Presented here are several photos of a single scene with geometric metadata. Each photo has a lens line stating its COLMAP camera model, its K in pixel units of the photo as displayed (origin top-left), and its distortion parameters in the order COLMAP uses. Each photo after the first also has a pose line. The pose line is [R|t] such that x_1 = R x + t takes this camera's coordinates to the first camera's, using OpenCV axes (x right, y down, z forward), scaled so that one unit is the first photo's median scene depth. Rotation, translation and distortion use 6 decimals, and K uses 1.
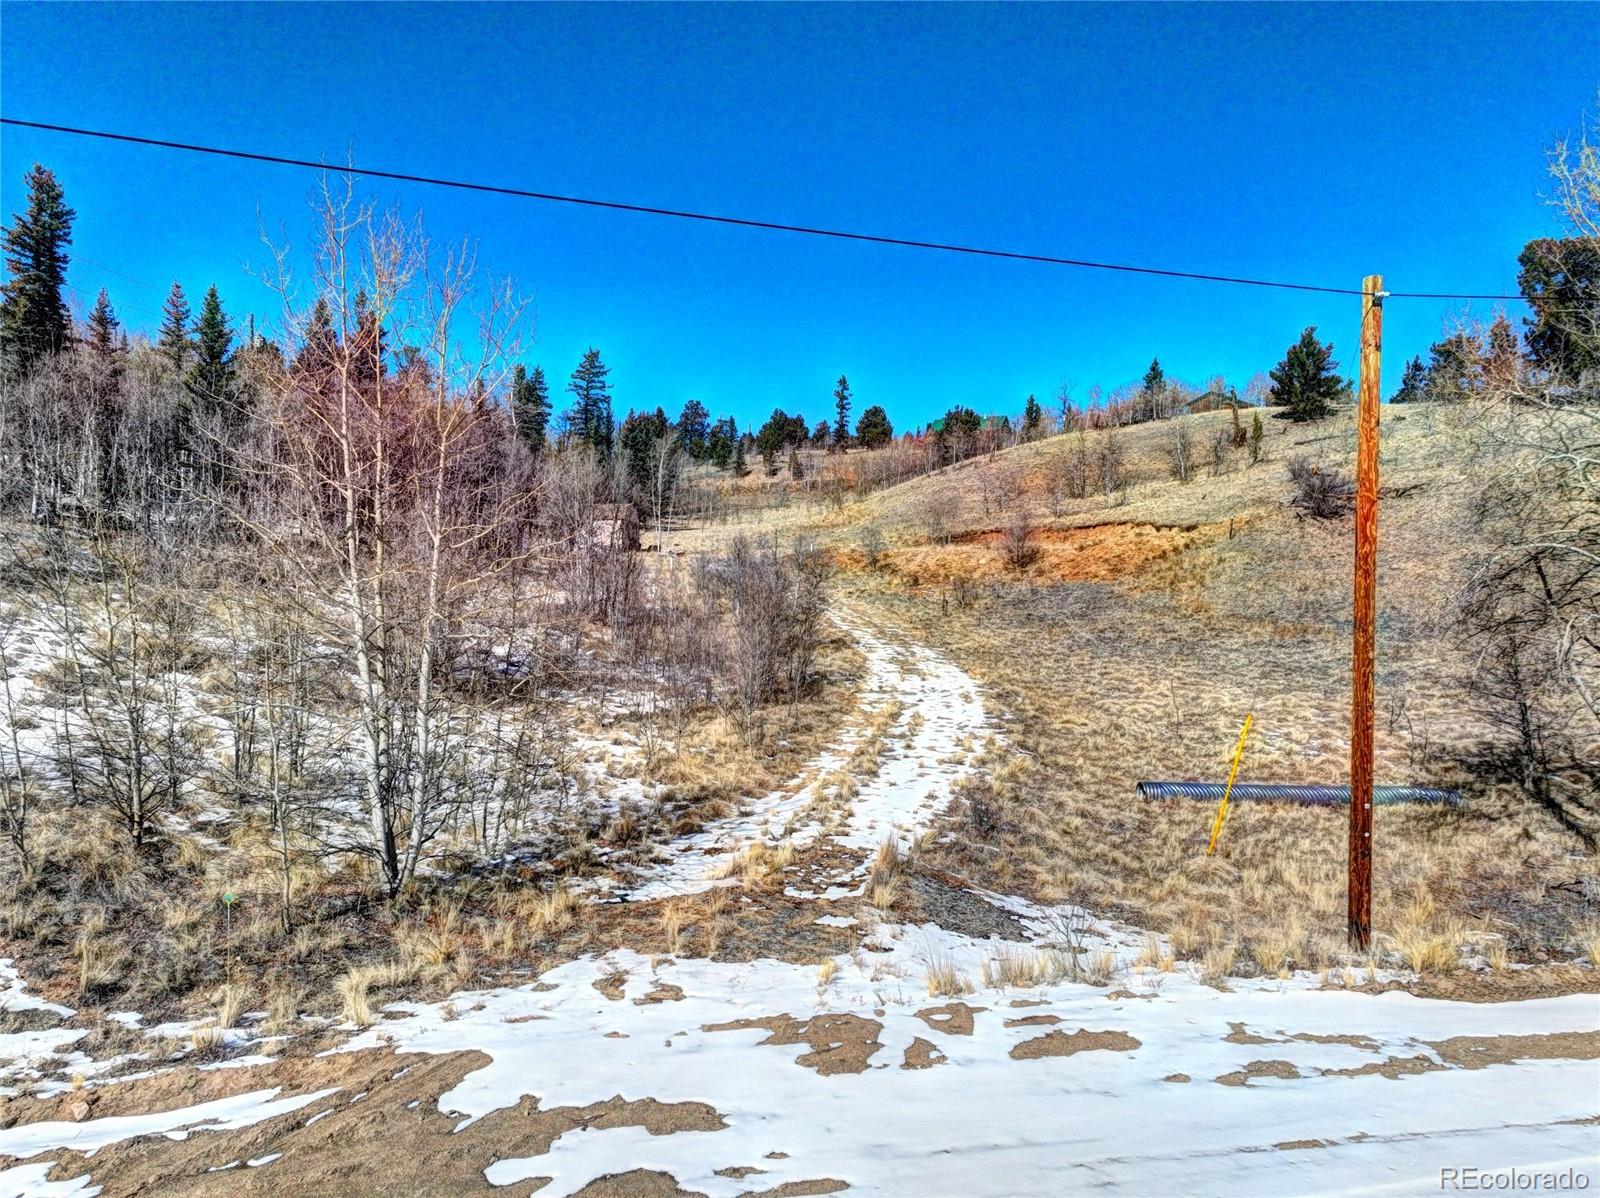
lens RADIAL K [[1132.9, 0, 803.6], [0, 1132.9, 597.7], [0, 0, 1]] dist [0.005844, 0.008278]
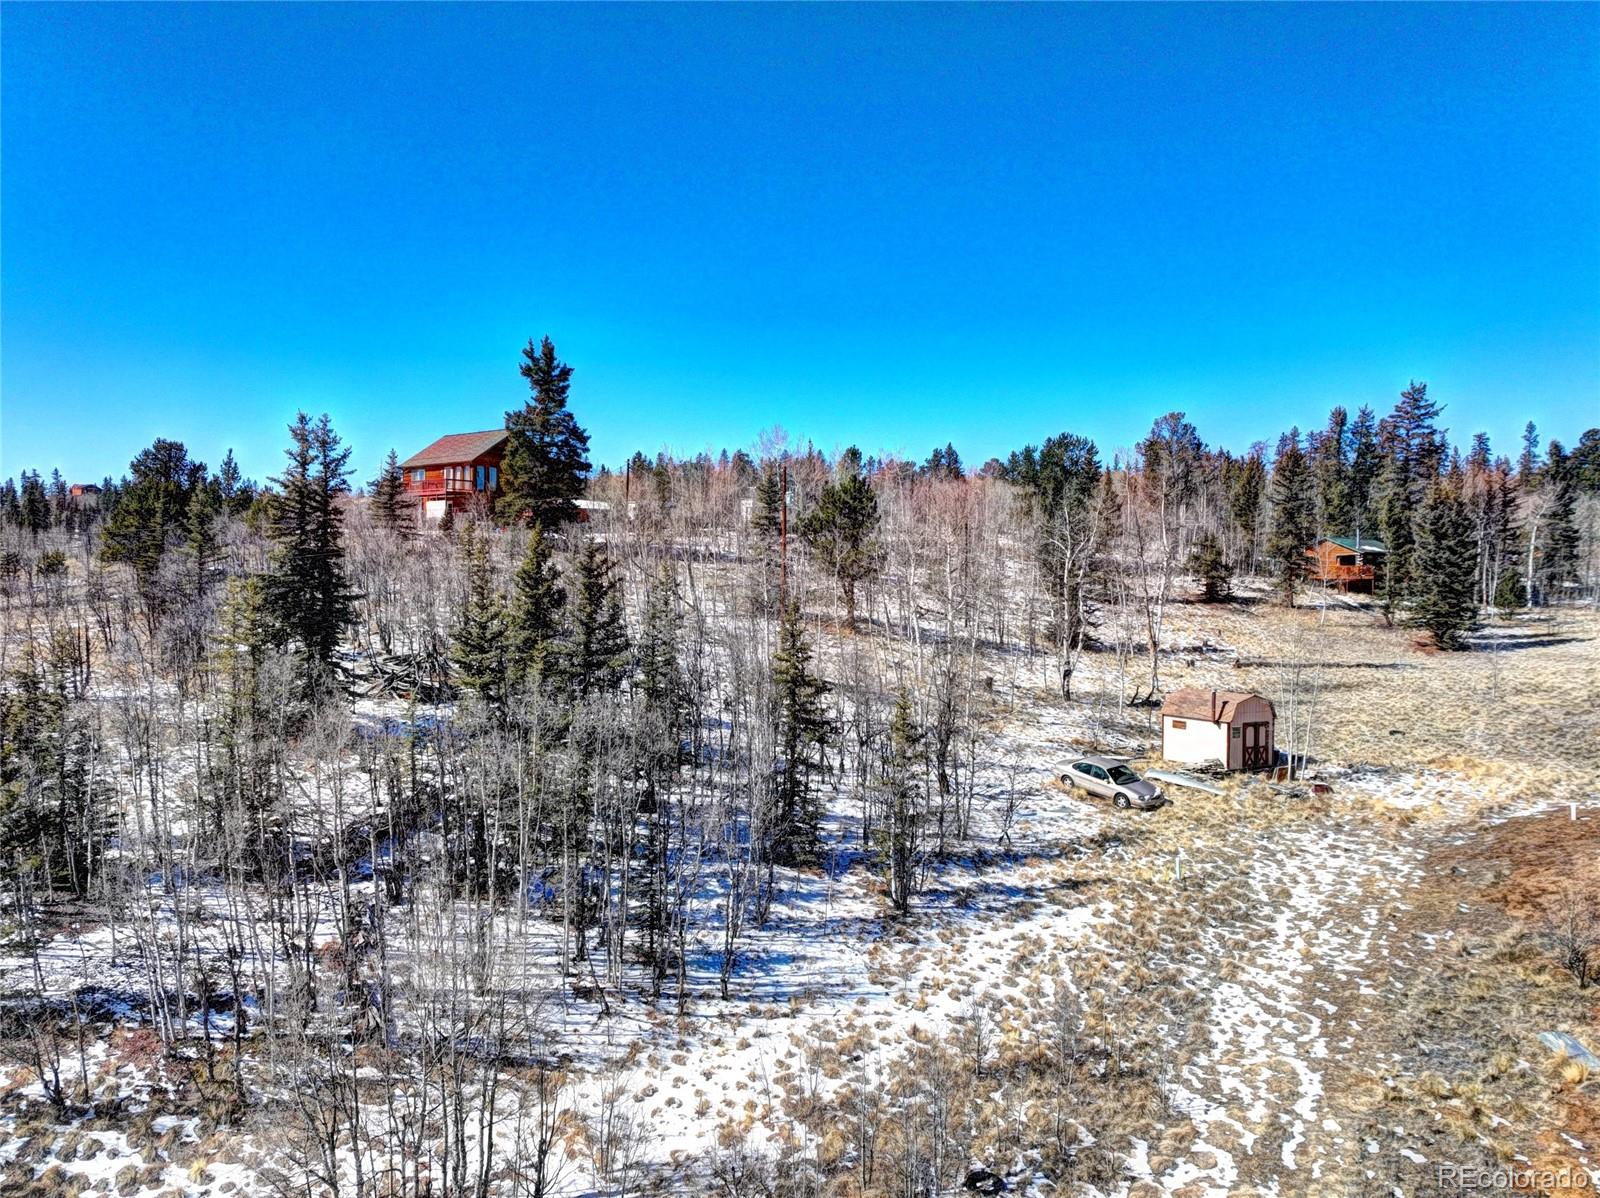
lens RADIAL K [[1132.9, 0, 803.6], [0, 1132.9, 597.7], [0, 0, 1]] dist [0.005844, 0.008278]
pose [[0.687322, 0.005142, -0.726334, 0.081074], [-0.012193, 0.999916, -0.004459, -0.076889], [0.726250, 0.011921, 0.687327, 0.220210]]
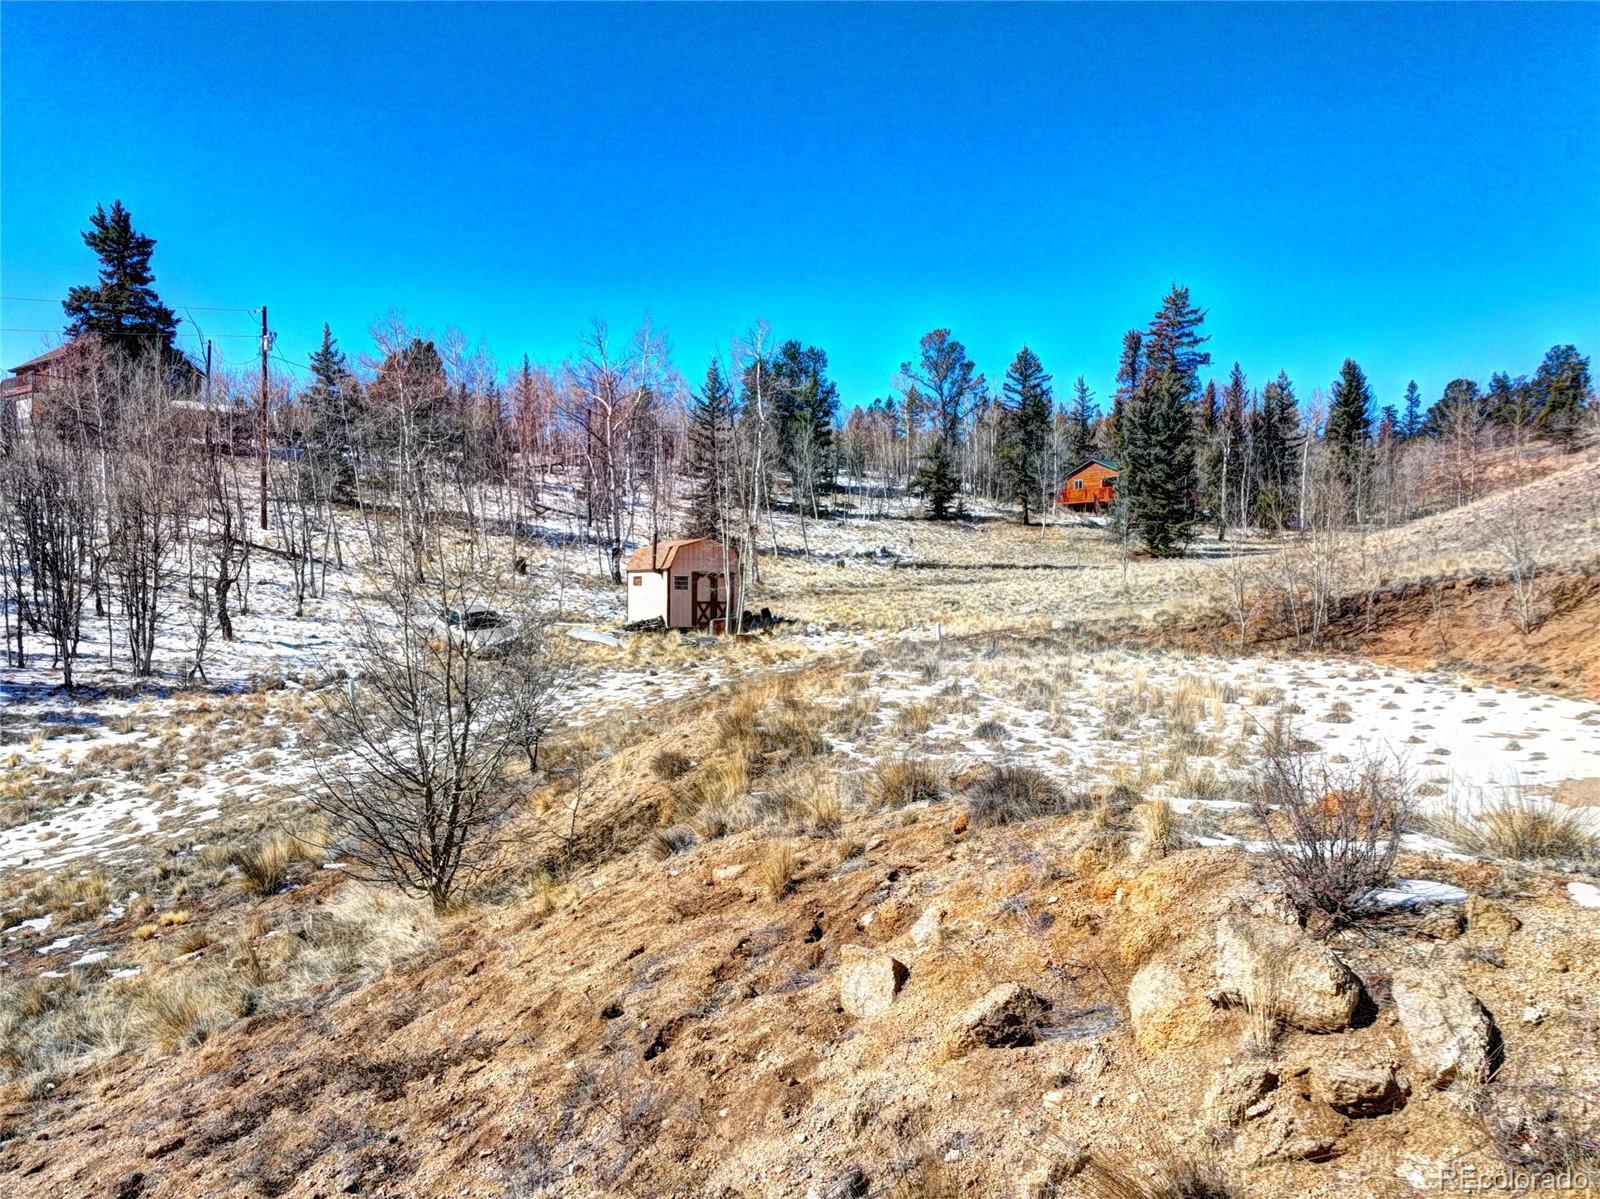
lens RADIAL K [[1132.9, 0, 803.6], [0, 1132.9, 598.2], [0, 0, 1]] dist [0.005844, 0.008278]
pose [[0.701509, -0.003229, -0.712653, 0.147568], [-0.002915, 0.999968, -0.007400, -0.030057], [0.712655, 0.007269, 0.701477, 0.388793]]
